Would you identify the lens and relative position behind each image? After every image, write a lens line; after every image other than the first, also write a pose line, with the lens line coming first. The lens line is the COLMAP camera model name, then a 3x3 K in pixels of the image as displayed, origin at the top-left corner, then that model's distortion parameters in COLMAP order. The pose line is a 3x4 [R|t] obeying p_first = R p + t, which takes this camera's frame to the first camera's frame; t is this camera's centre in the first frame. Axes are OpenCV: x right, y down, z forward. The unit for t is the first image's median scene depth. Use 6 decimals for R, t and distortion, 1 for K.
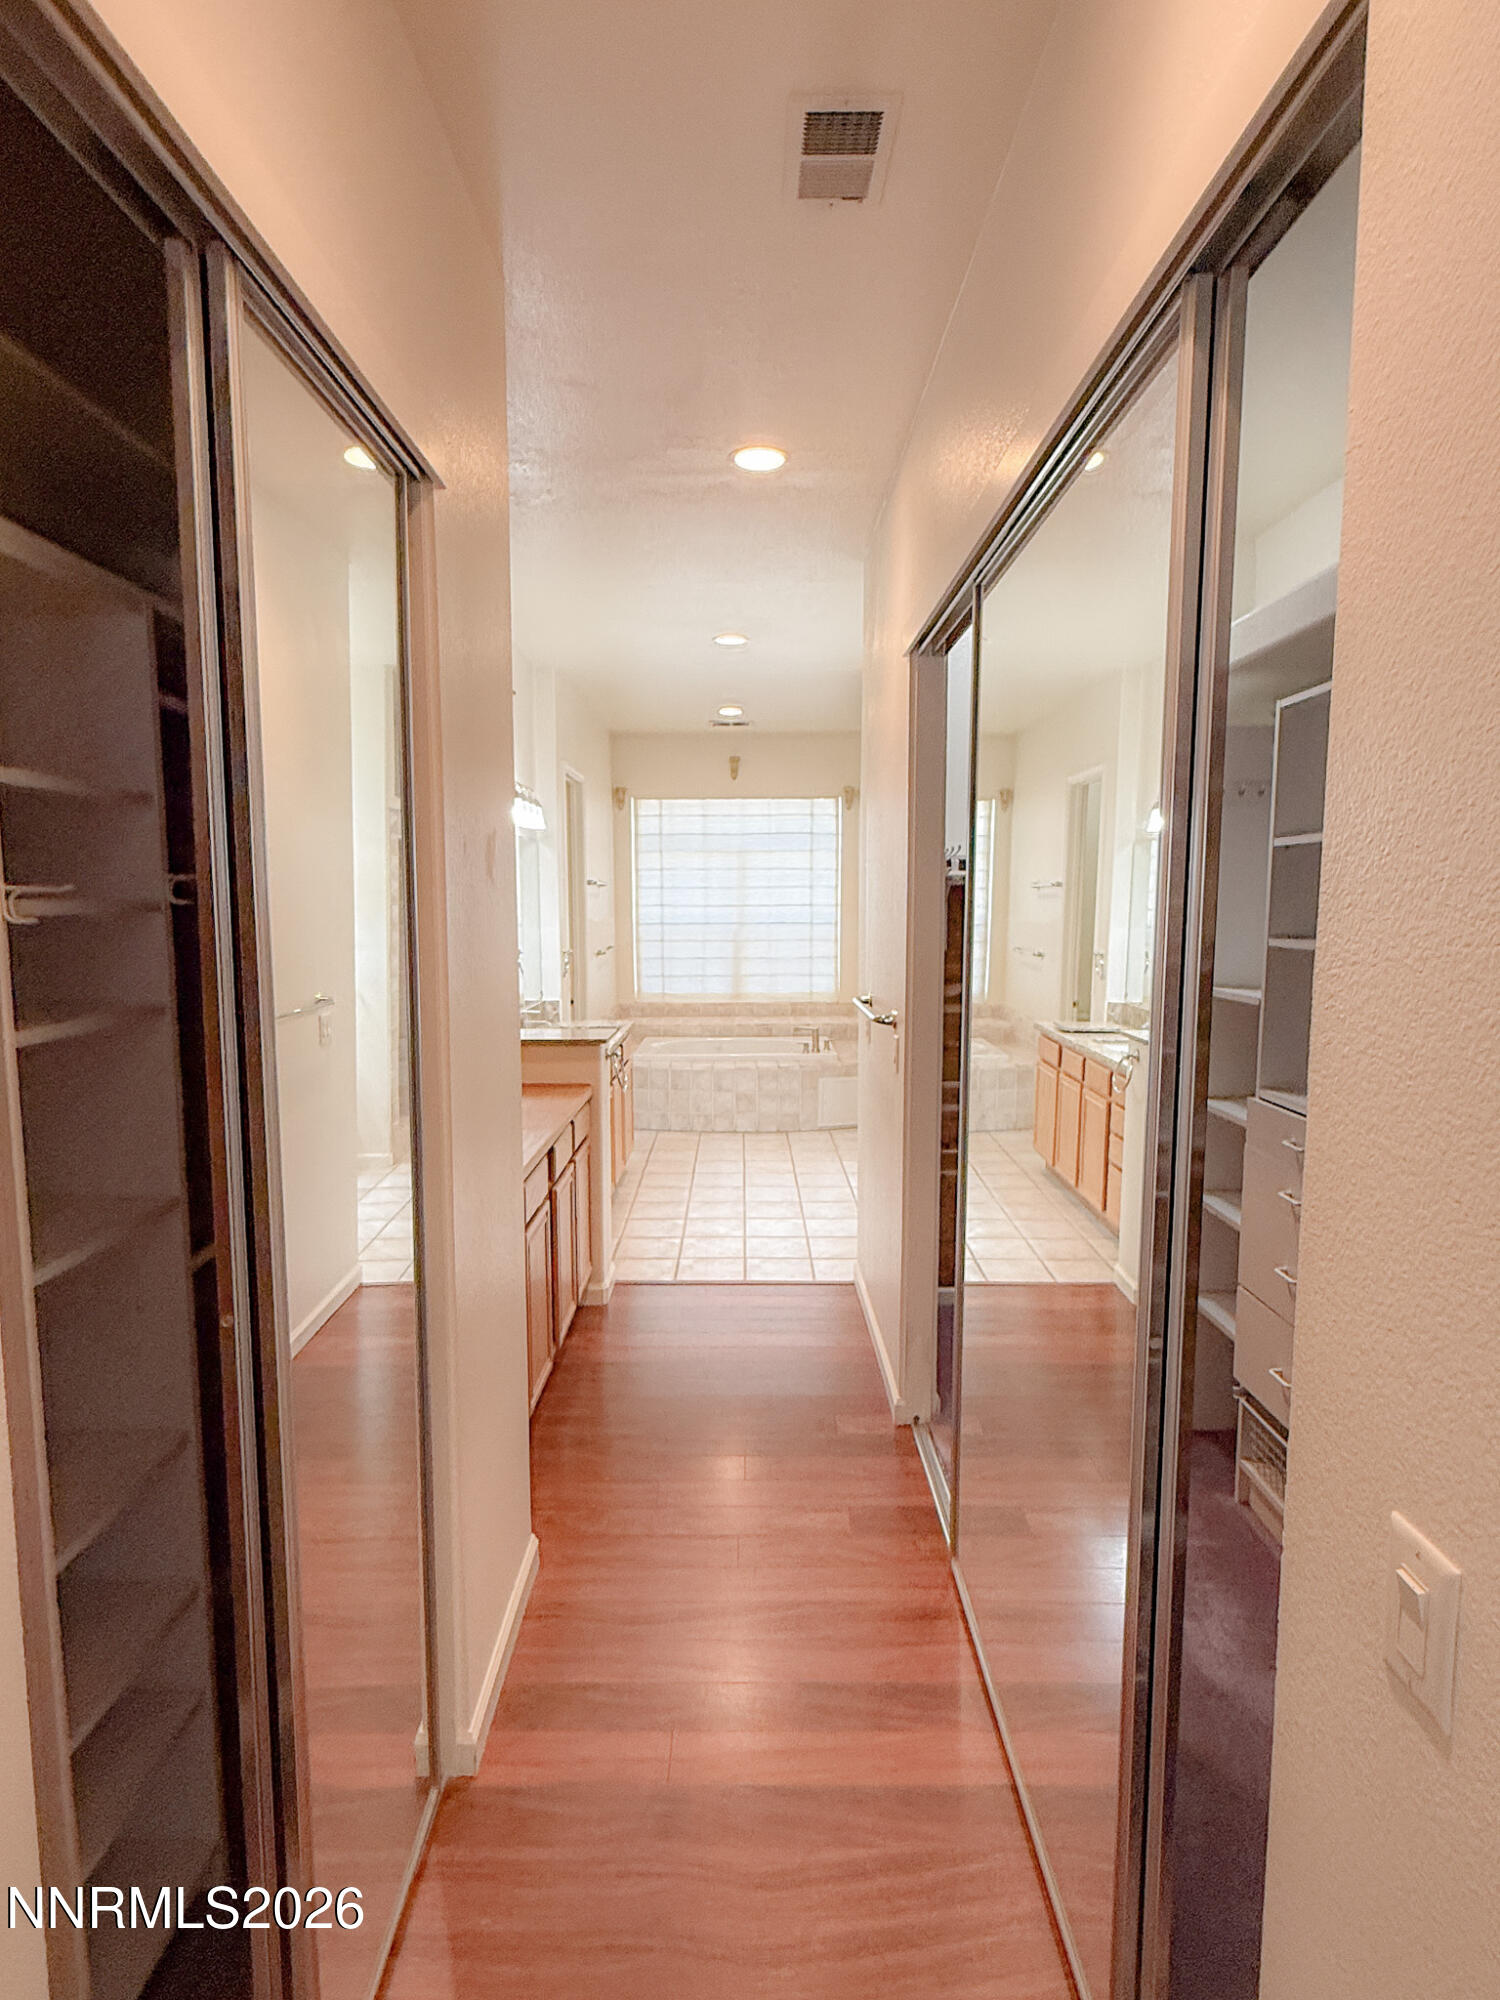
lens RADIAL K [[1100.9, 0, 746.3], [0, 1100.9, 1007.3], [0, 0, 1]] dist [0.001080, 0.000008]
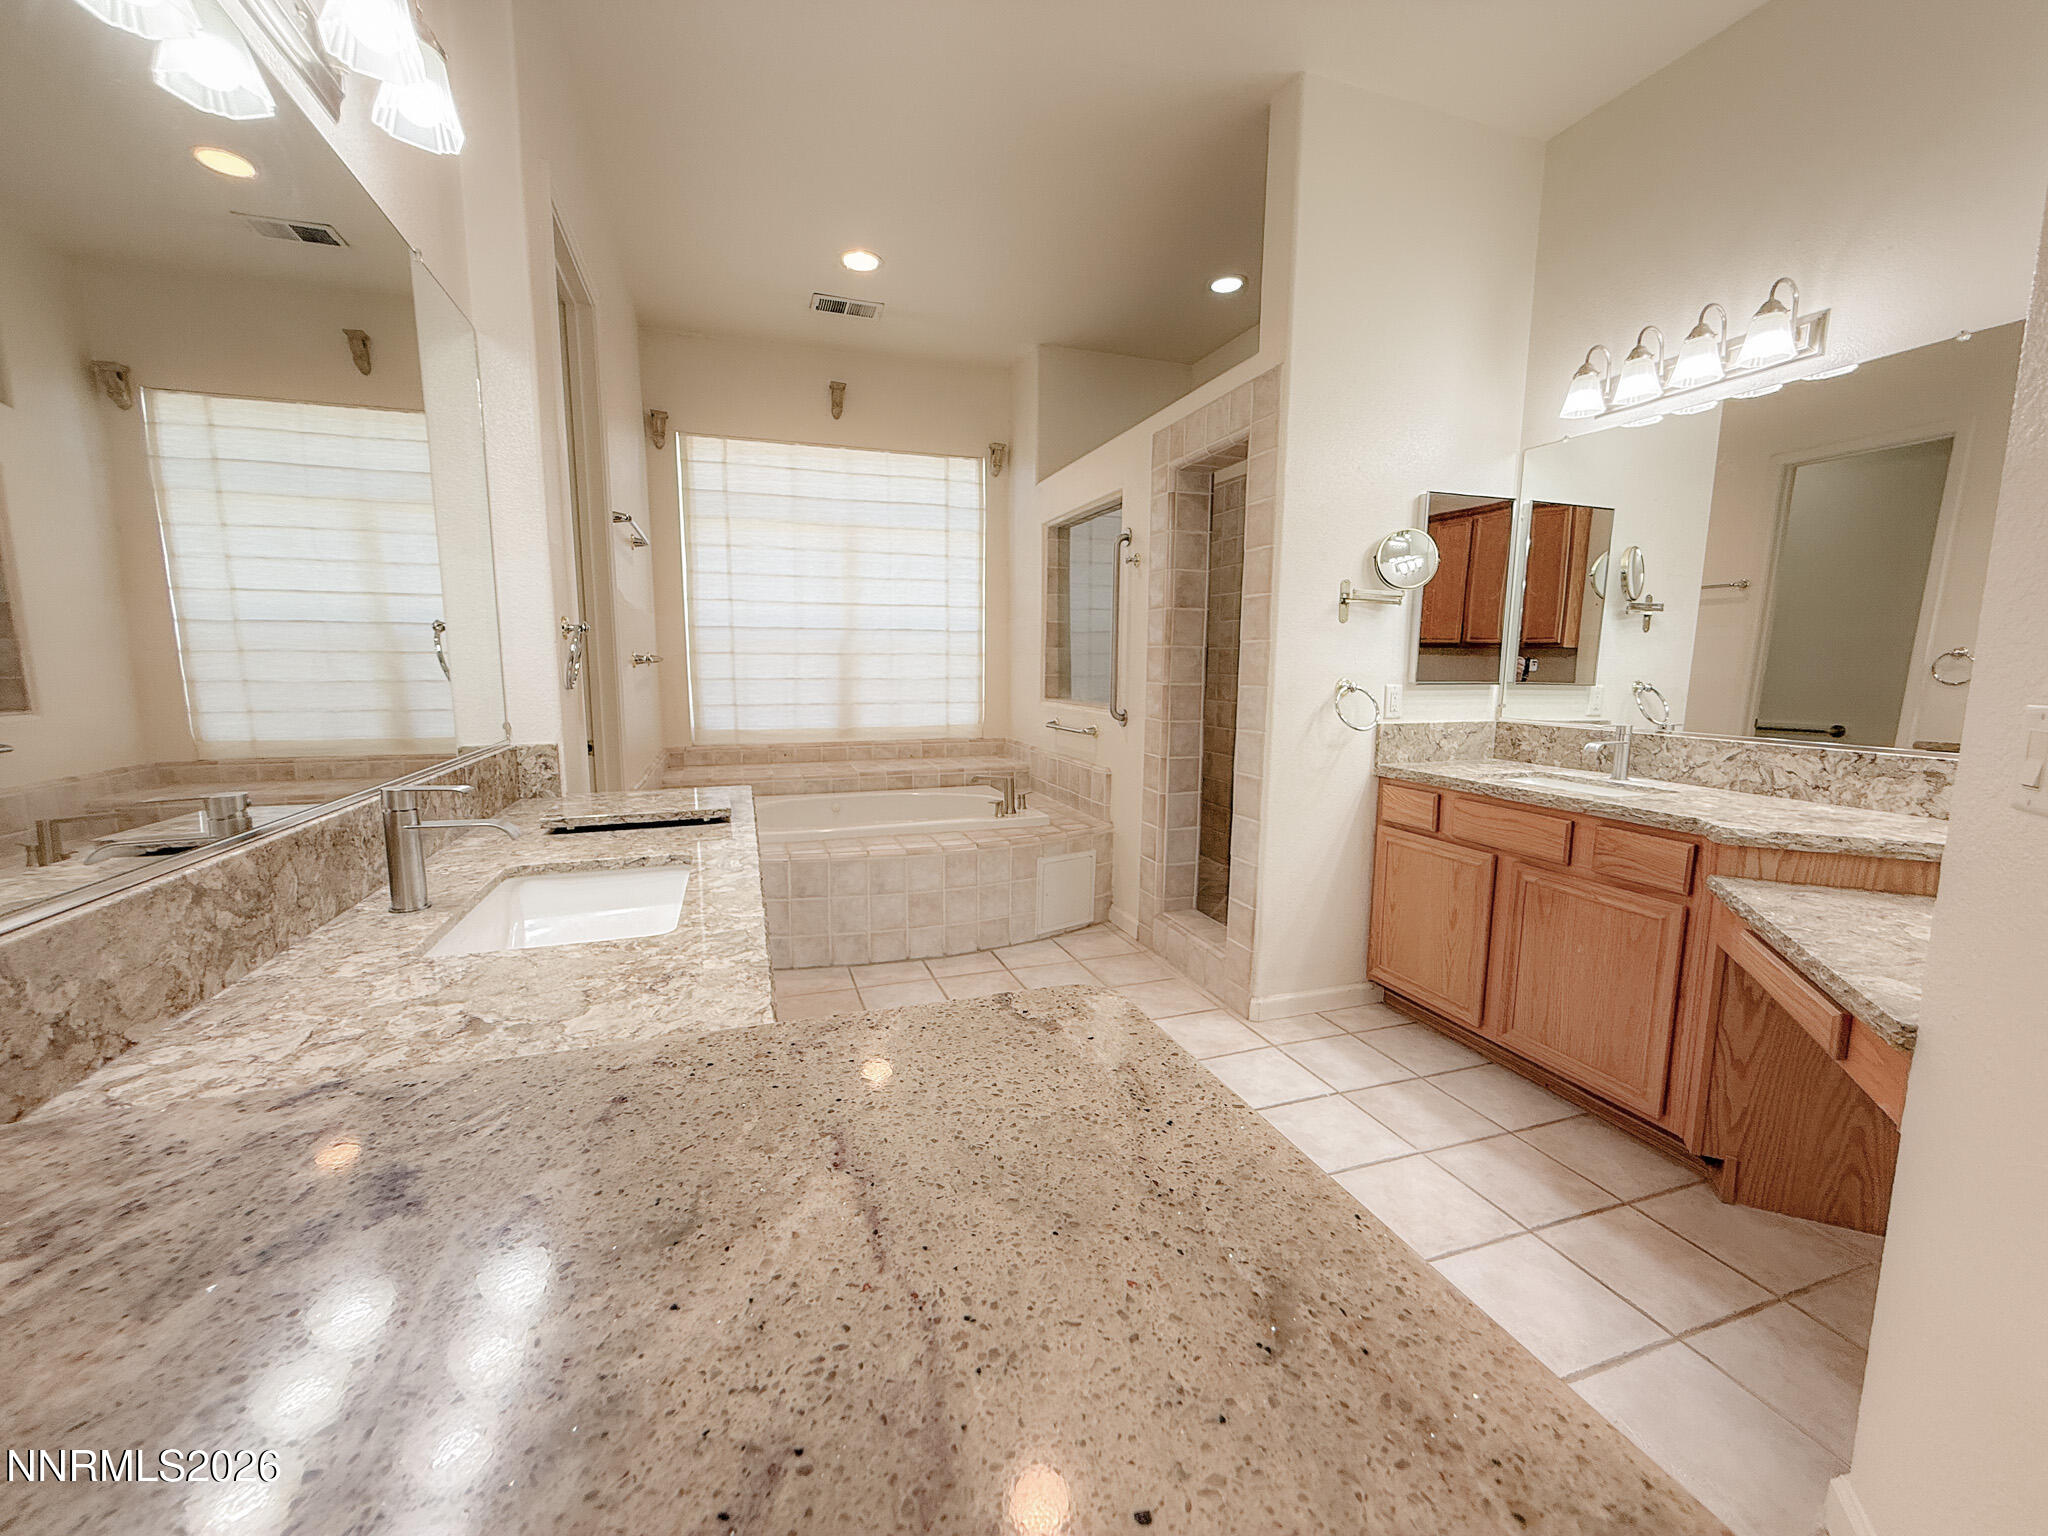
lens RADIAL K [[824.1, 0, 1028.9], [0, 824.1, 768.8], [0, 0, 1]] dist [-0.000724, -0.000397]
pose [[0.943931, -0.036563, 0.328113, -0.075290], [0.026220, 0.999012, 0.035891, -0.002689], [-0.329101, -0.025275, 0.943957, 0.467500]]
